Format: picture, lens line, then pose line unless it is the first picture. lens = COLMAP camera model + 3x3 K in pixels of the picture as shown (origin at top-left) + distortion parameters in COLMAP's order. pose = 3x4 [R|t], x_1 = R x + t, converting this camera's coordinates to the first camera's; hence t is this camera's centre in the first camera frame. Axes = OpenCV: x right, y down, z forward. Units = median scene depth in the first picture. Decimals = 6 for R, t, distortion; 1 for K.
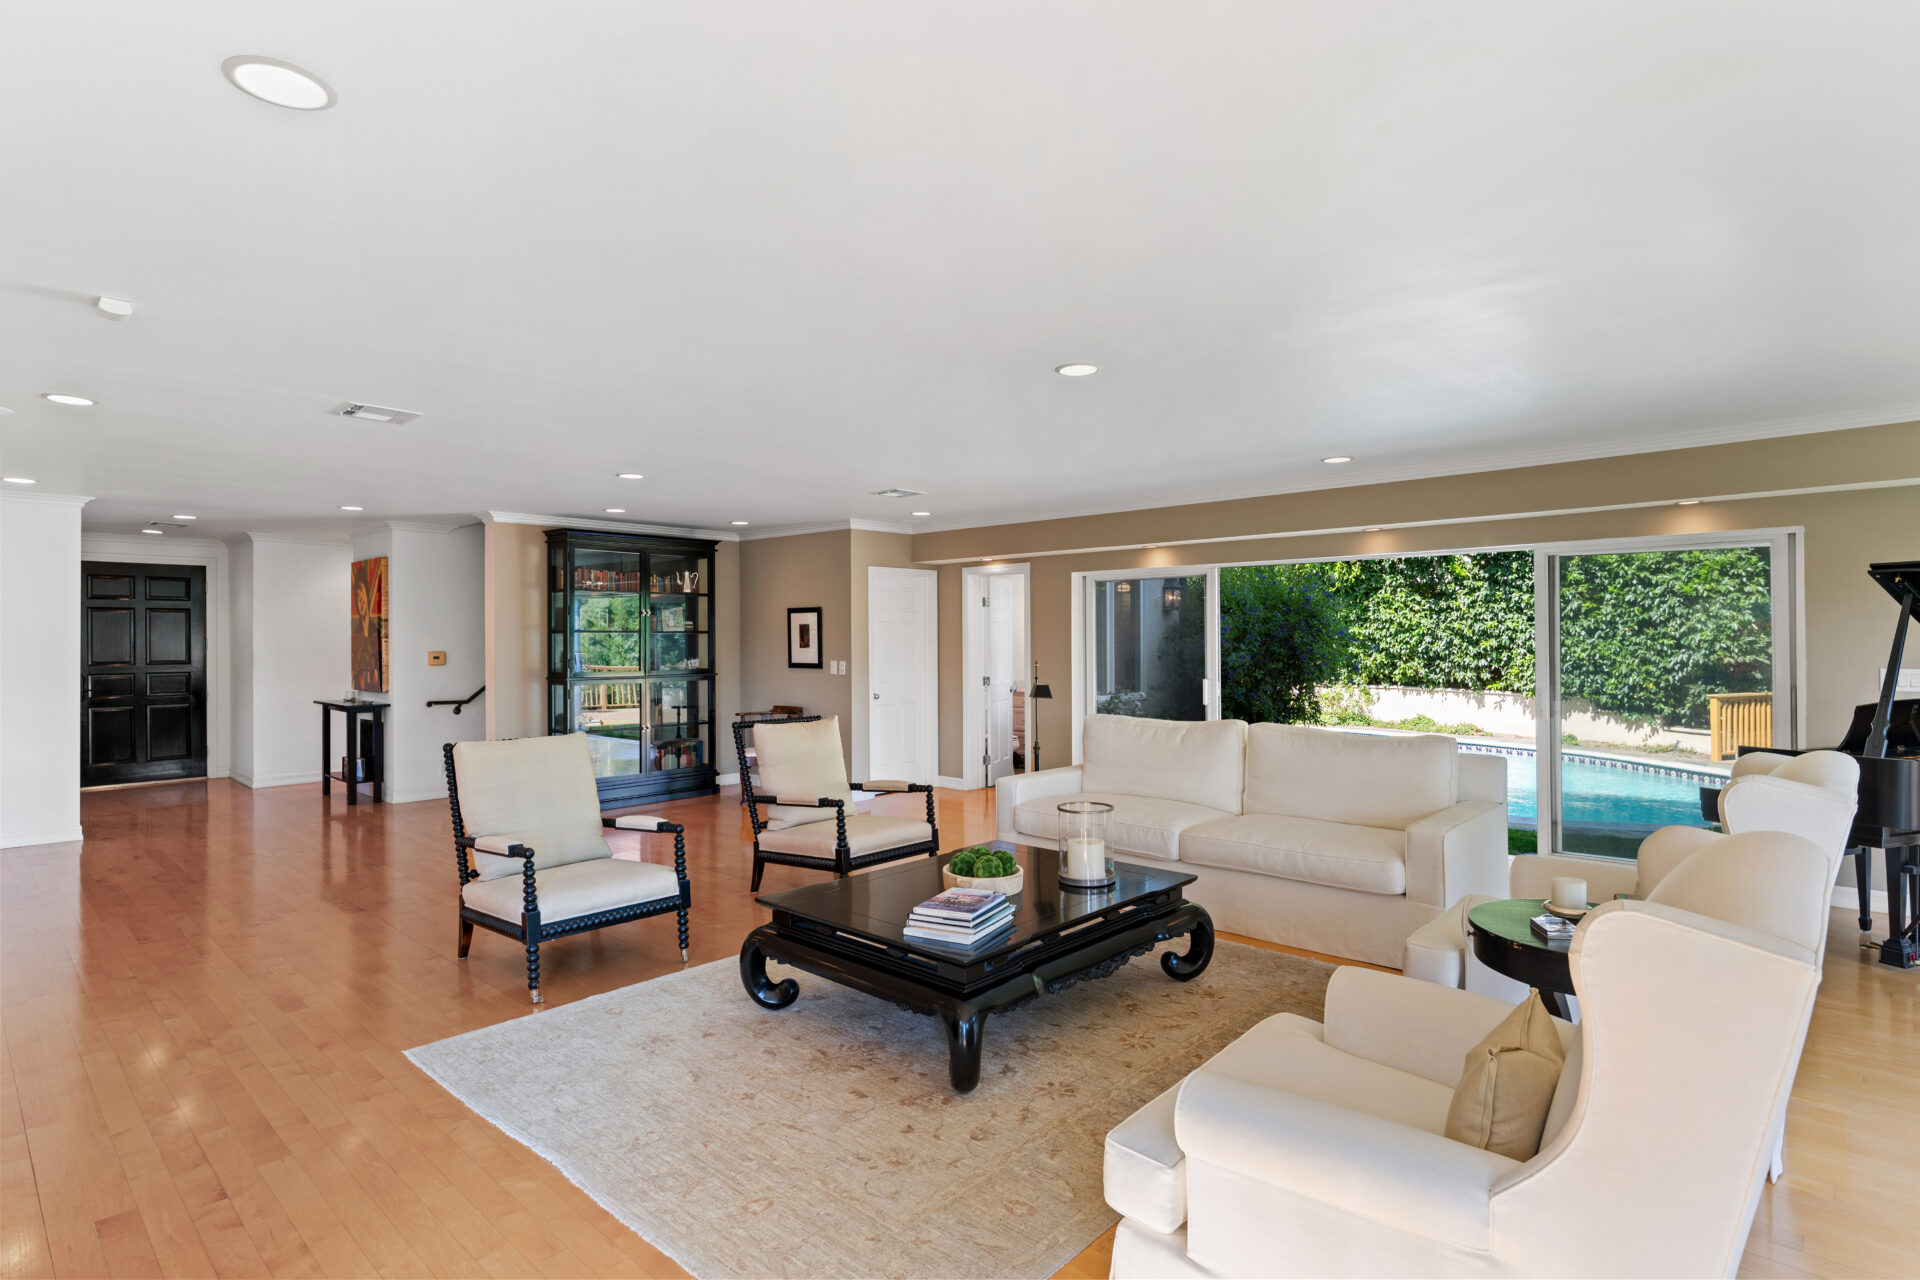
lens RADIAL K [[978.8, 0, 951.5], [0, 978.8, 639.5], [0, 0, 1]] dist [0.001772, -0.000396]
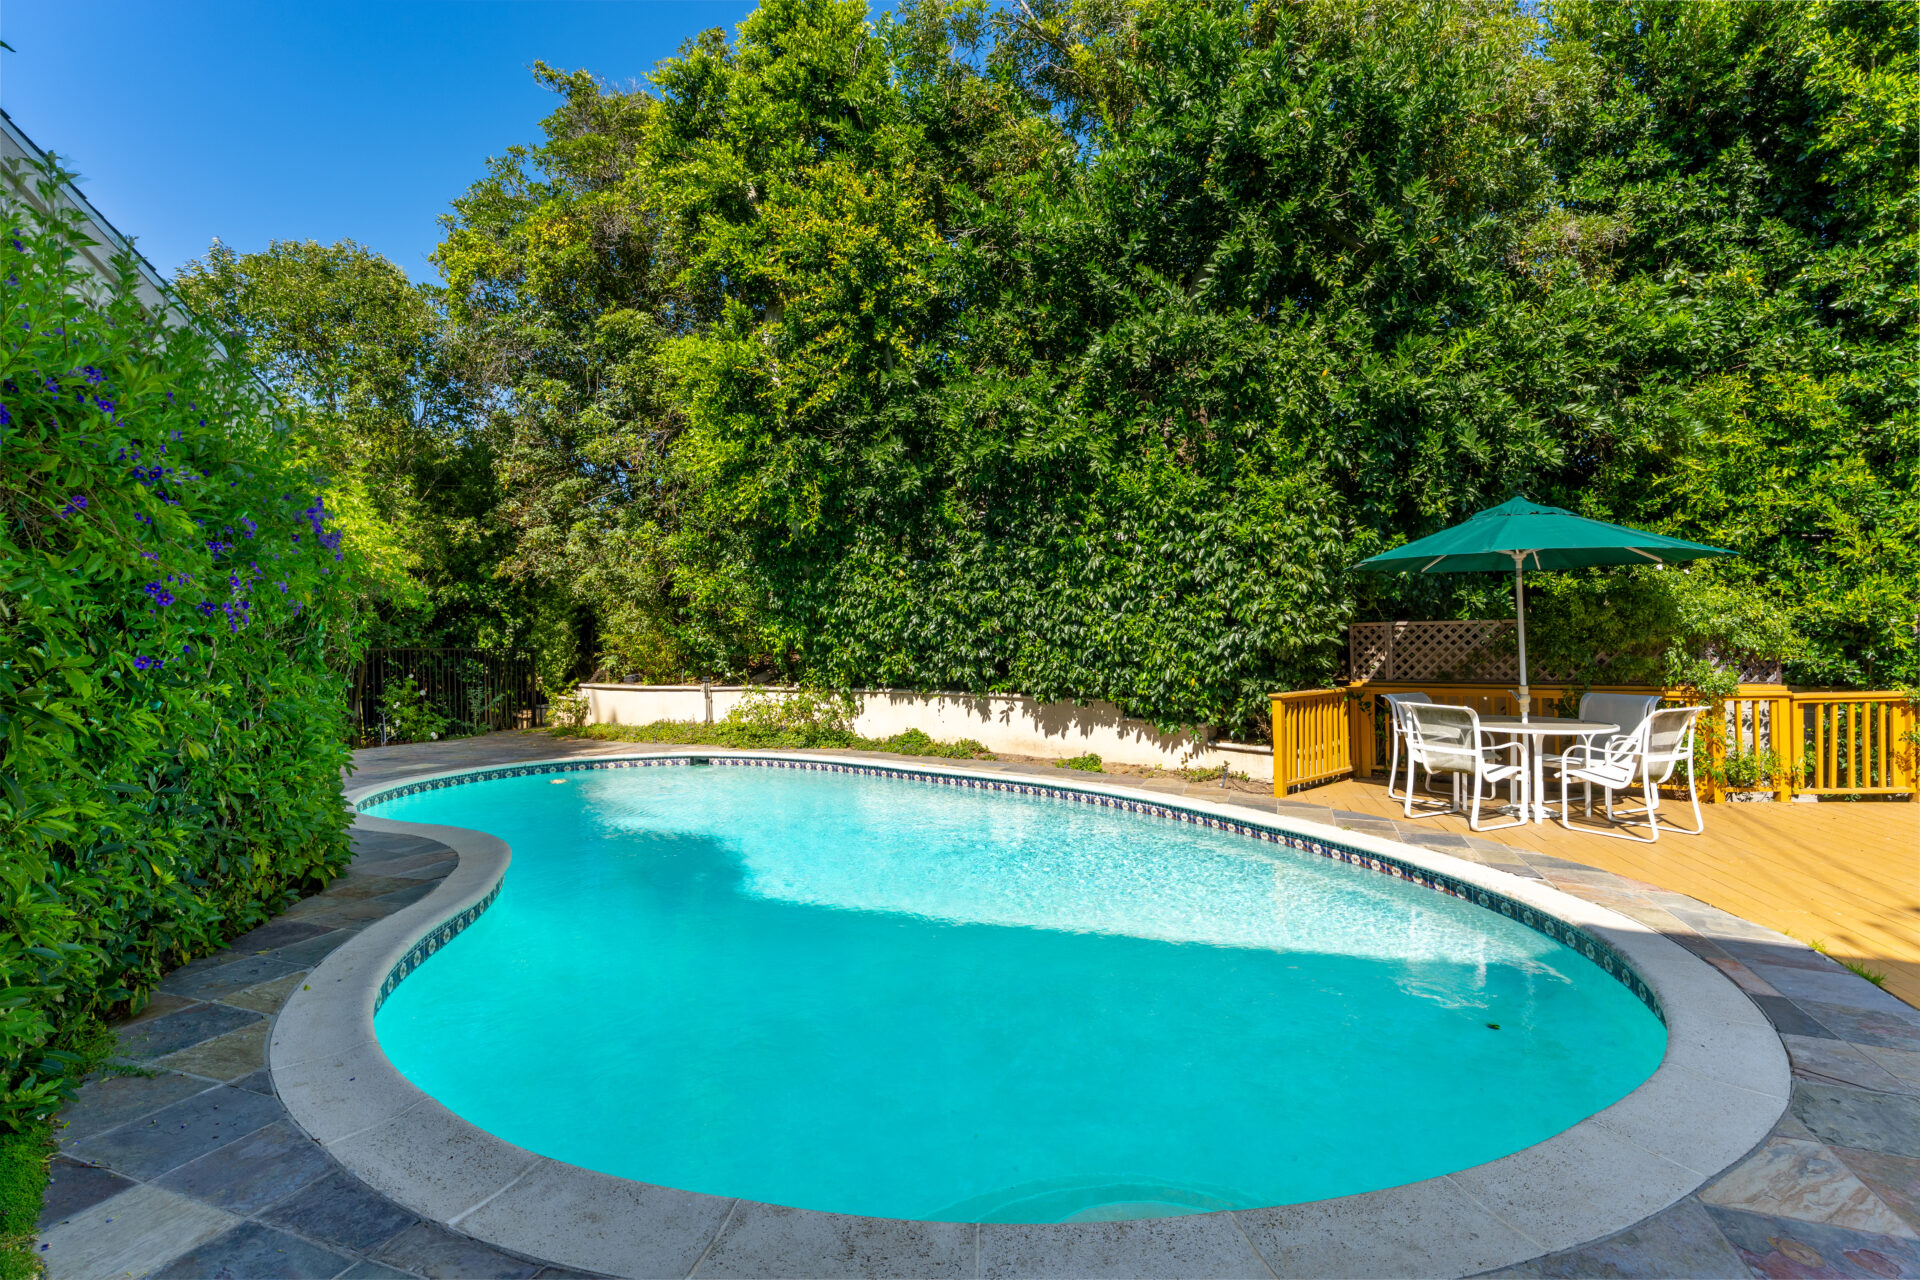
lens RADIAL K [[889.5, 0, 963.4], [0, 889.5, 641.8], [0, 0, 1]] dist [0.001217, 0.000028]
pose [[0.922156, -0.000541, 0.386817, 0.325032], [0.003369, 0.999972, -0.006632, 0.022528], [-0.386803, 0.007419, 0.922133, 0.485947]]
